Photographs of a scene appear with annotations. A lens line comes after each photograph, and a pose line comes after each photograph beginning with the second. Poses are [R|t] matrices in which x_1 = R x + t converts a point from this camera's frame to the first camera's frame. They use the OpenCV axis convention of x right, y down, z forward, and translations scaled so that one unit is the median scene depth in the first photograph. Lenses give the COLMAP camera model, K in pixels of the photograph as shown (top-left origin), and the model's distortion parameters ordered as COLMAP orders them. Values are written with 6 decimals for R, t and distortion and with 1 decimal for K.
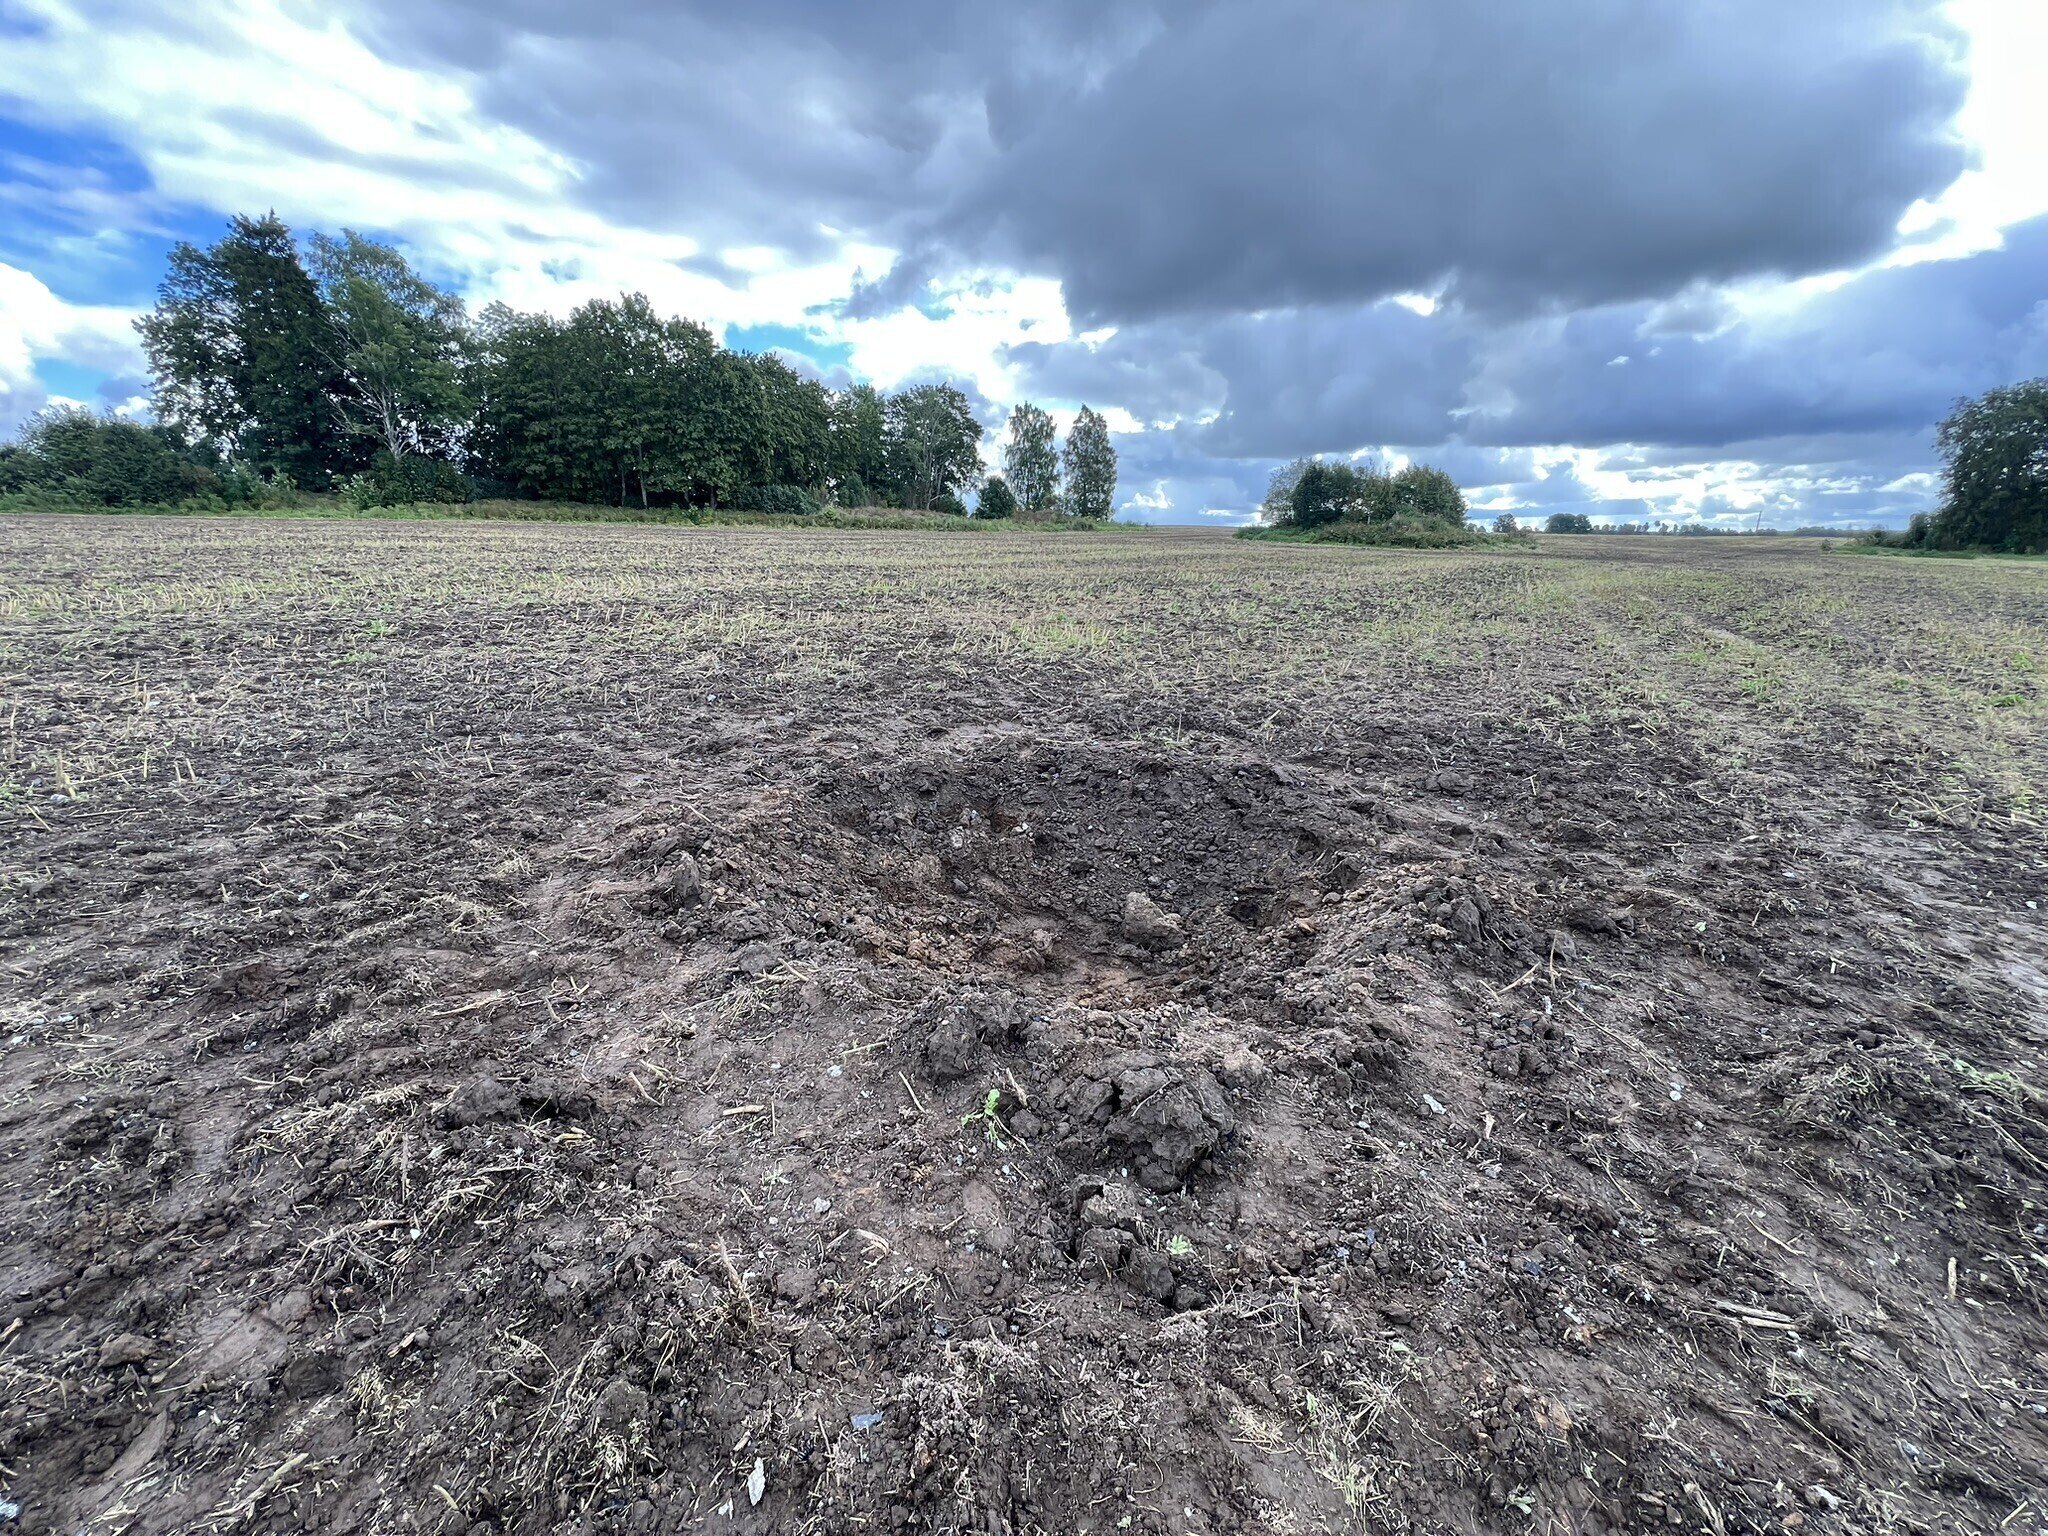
lens RADIAL K [[820.5, 0, 1022.7], [0, 820.5, 769.7], [0, 0, 1]] dist [-0.001150, 0.000029]
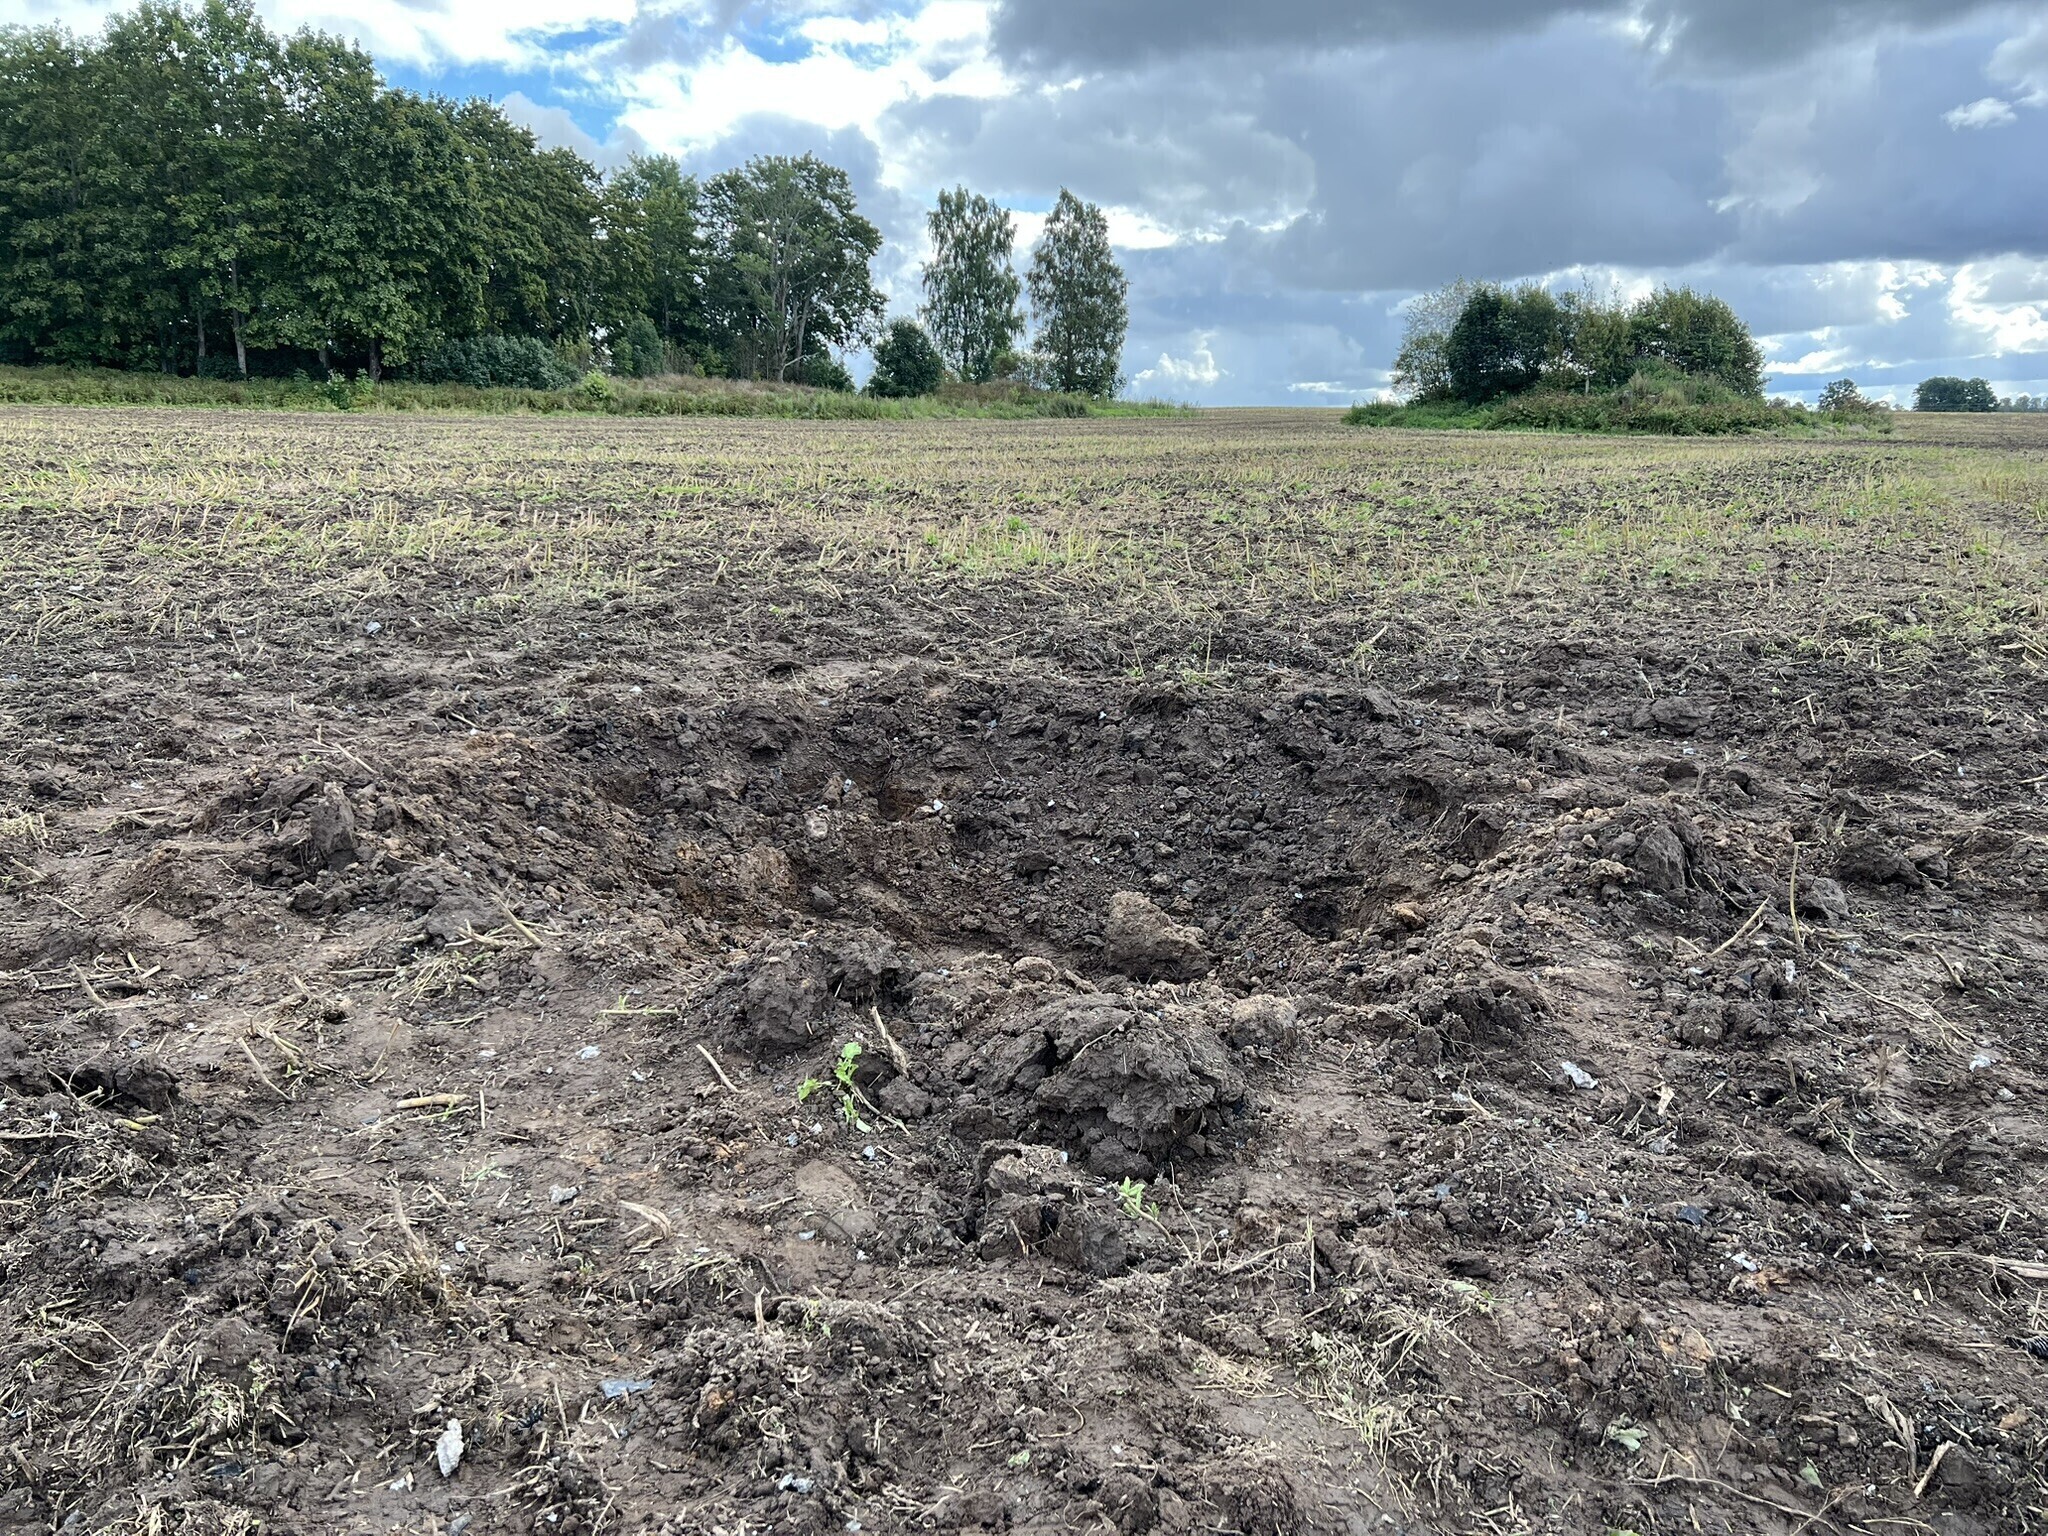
lens RADIAL K [[1539.2, 0, 1022.4], [0, 1539.2, 755.5], [0, 0, 1]] dist [0.064333, -0.071434]
pose [[0.999122, -0.020172, 0.036717, 0.021422], [0.022760, 0.997183, -0.071474, 0.103081], [-0.035172, 0.072246, 0.996766, -0.065646]]
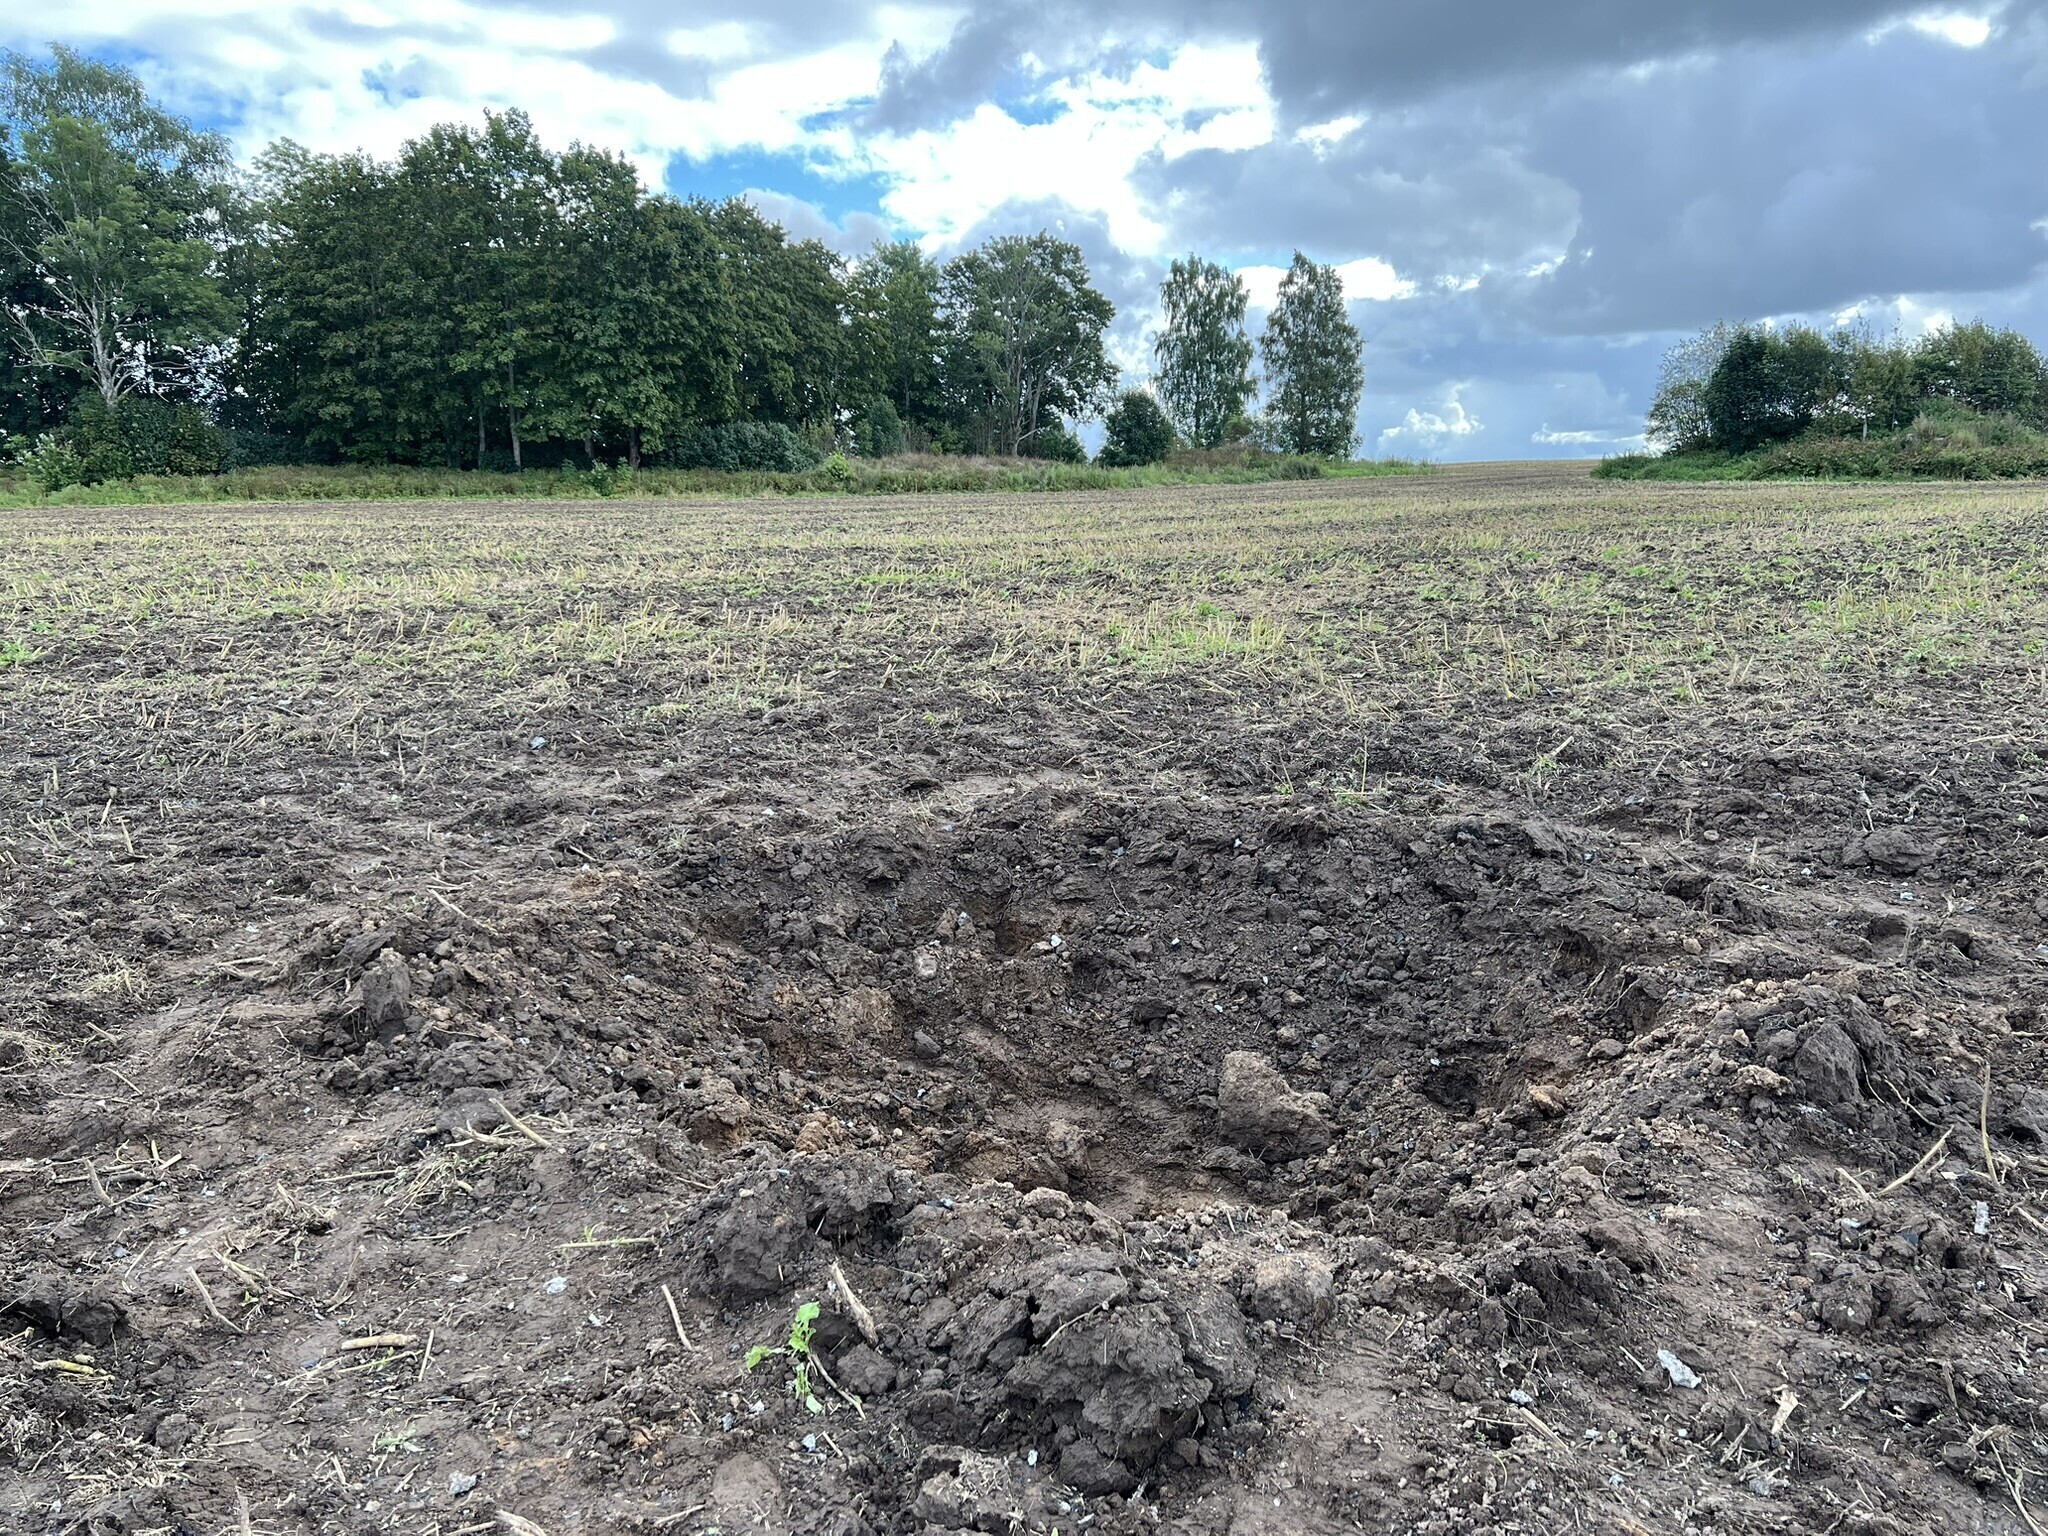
lens RADIAL K [[1539.1, 0, 1024.0], [0, 1539.1, 768.0], [0, 0, 1]] dist [0.062712, -0.065987]
pose [[0.993260, -0.021677, -0.113867, 0.091912], [0.009479, 0.994258, -0.106590, 0.057857], [0.115523, 0.104792, 0.987762, -0.017074]]
